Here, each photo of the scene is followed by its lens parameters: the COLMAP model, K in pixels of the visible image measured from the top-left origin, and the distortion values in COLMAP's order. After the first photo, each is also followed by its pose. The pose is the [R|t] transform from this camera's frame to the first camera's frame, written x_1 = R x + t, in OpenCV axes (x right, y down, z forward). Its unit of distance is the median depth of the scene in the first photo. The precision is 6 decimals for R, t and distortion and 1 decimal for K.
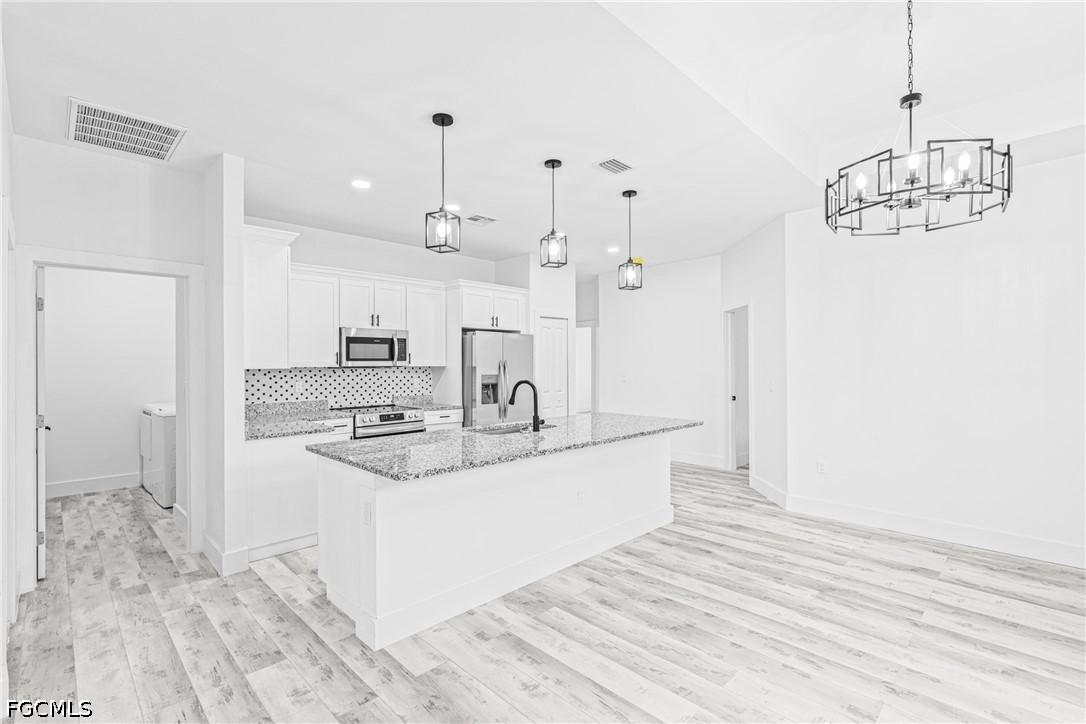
lens RADIAL K [[497.6, 0, 541.1], [0, 497.6, 362.1], [0, 0, 1]] dist [-0.016454, 0.006284]
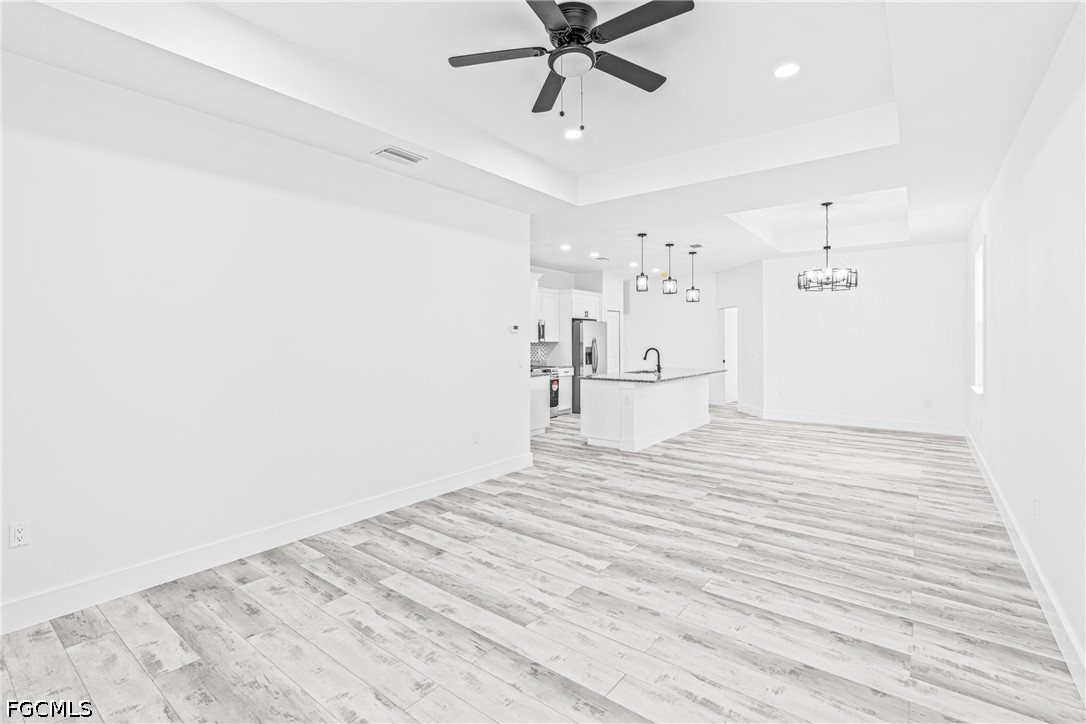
lens RADIAL K [[497.6, 0, 534.9], [0, 497.6, 343.1], [0, 0, 1]] dist [-0.016454, 0.006284]
pose [[0.992066, 0.001314, 0.125708, -0.809034], [-0.002270, 0.999970, 0.007462, 0.001410], [-0.125694, -0.007688, 0.992039, -1.022729]]
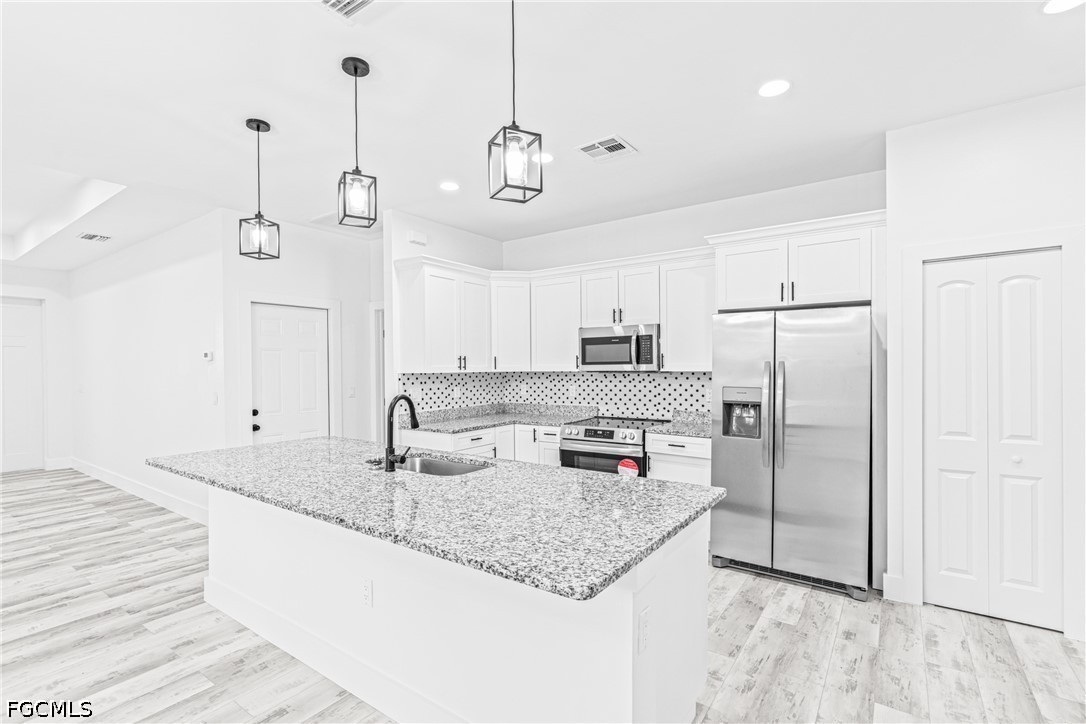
lens RADIAL K [[497.6, 0, 541.9], [0, 497.6, 373.9], [0, 0, 1]] dist [-0.016454, 0.006284]
pose [[0.169643, 0.016959, -0.985360, 0.708095], [0.005087, 0.999824, 0.018084, -0.003594], [0.985492, -0.008080, 0.169527, 1.127618]]
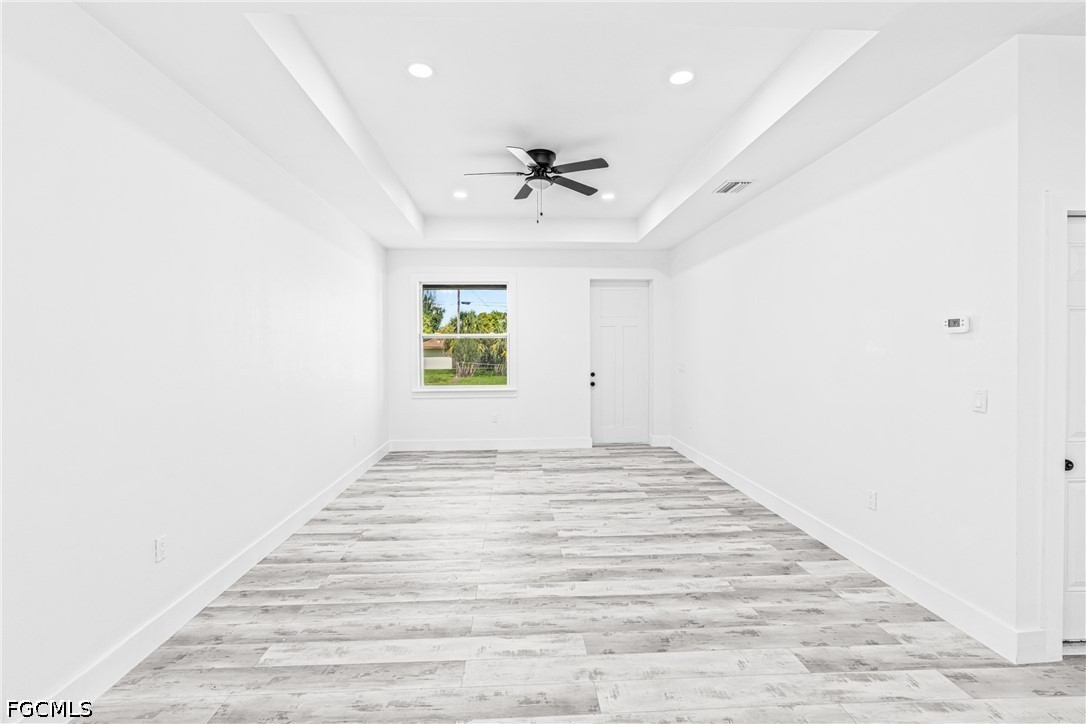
lens RADIAL K [[497.6, 0, 535.2], [0, 497.6, 348.8], [0, 0, 1]] dist [-0.016454, 0.006284]
pose [[-0.674033, 0.008913, -0.738647, 0.267707], [0.008345, 0.999955, 0.004452, -0.006278], [0.738654, -0.003163, -0.674077, 0.536290]]
